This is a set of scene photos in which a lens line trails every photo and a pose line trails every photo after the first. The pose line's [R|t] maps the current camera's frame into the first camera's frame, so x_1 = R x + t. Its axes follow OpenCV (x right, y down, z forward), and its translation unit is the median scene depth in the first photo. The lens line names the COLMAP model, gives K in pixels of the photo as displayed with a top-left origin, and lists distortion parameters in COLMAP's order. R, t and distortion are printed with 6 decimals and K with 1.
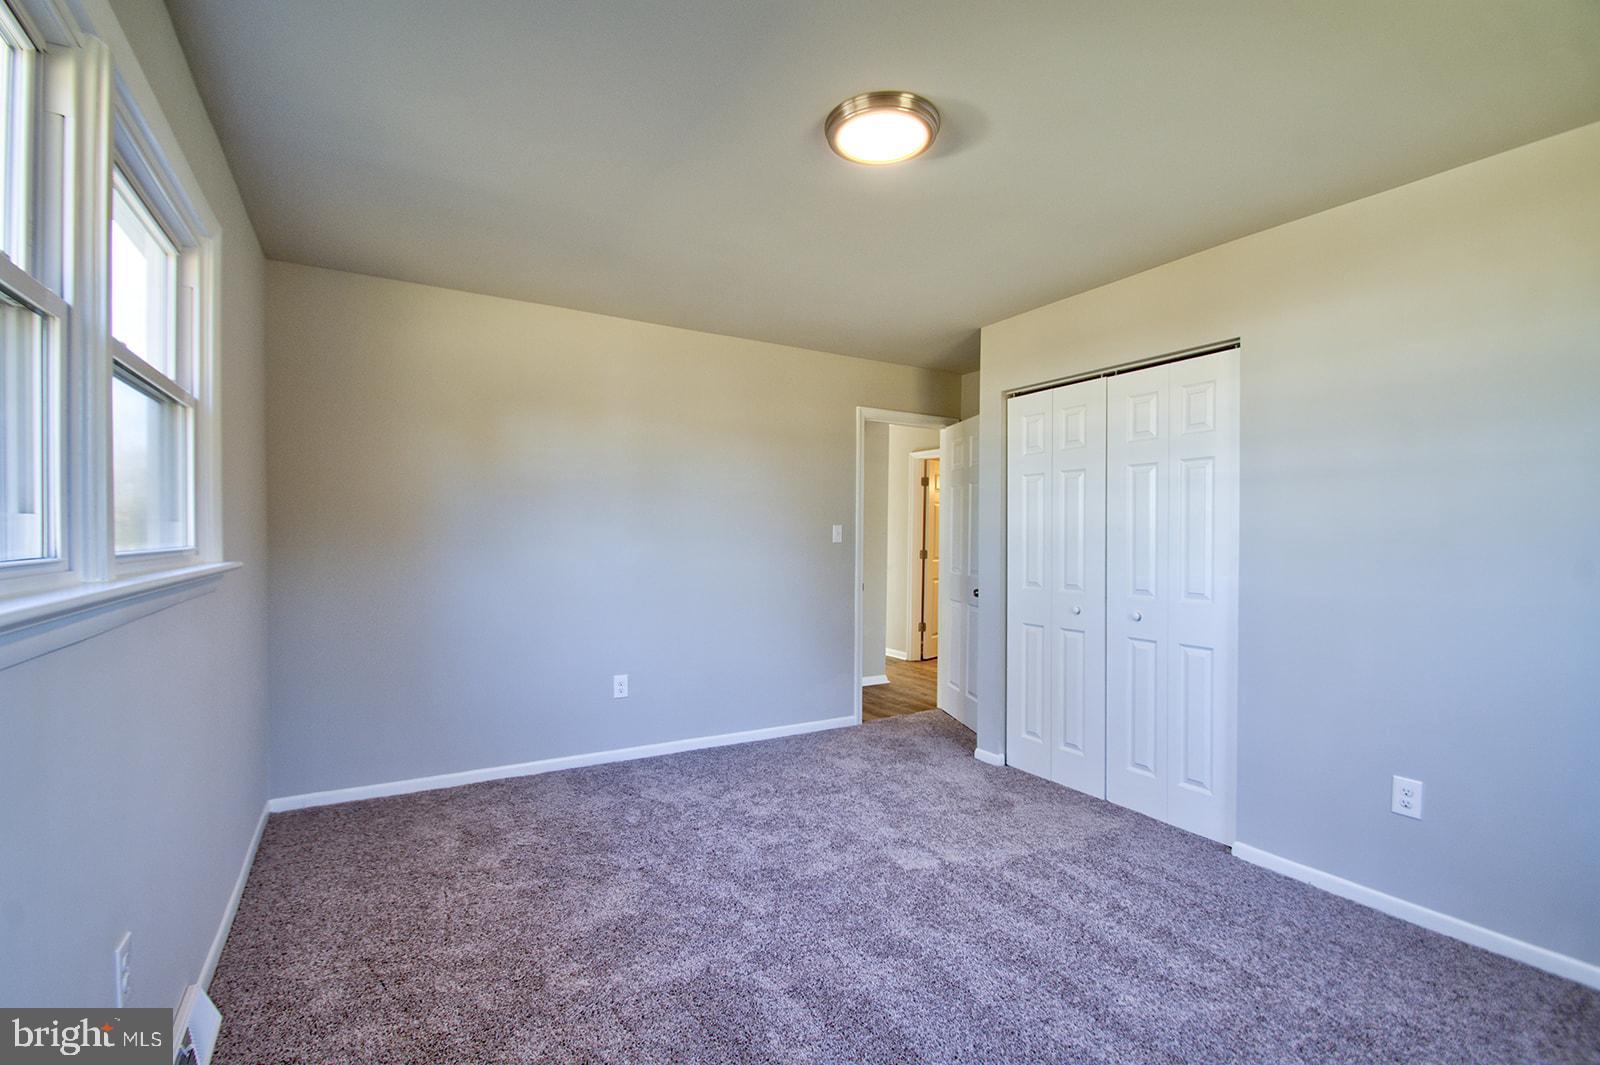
lens RADIAL K [[707.9, 0, 776.7], [0, 707.9, 547.2], [0, 0, 1]] dist [0.003857, -0.010300]
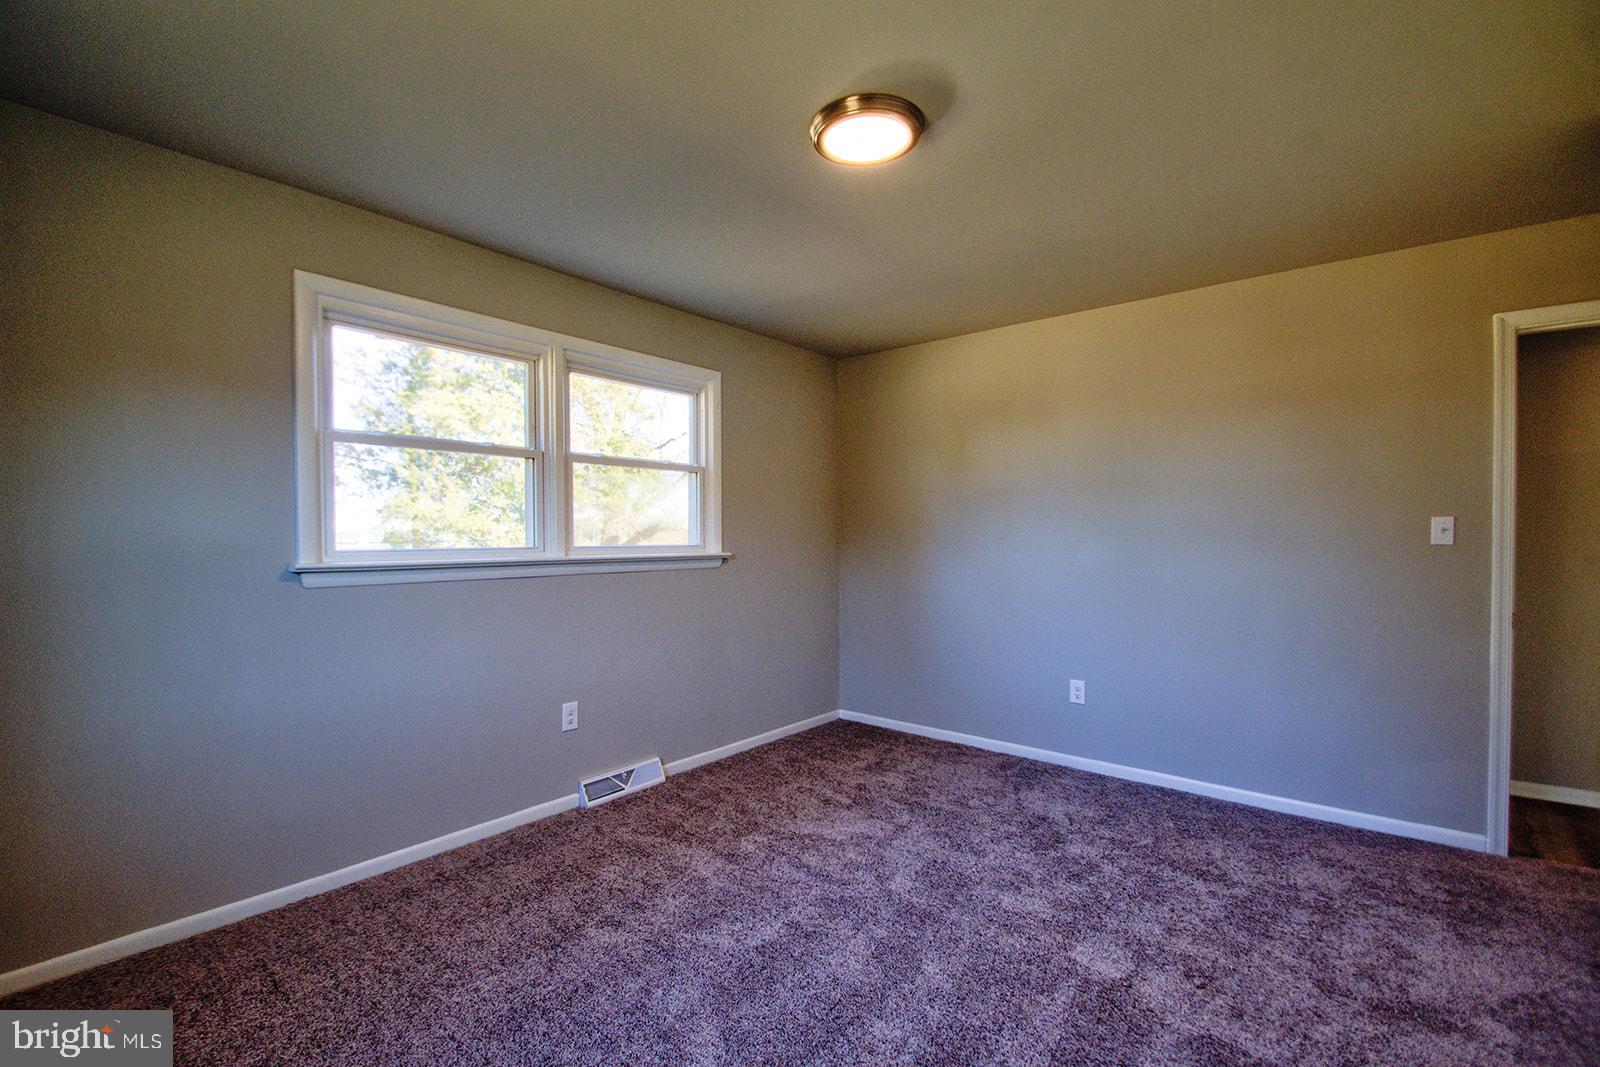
lens RADIAL K [[717.5, 0, 777.0], [0, 717.5, 549.7], [0, 0, 1]] dist [0.001285, -0.010752]
pose [[0.321979, 0.011931, -0.946671, 0.647402], [-0.010243, 0.999906, 0.009118, -0.002360], [0.946691, 0.006761, 0.322071, 0.332624]]
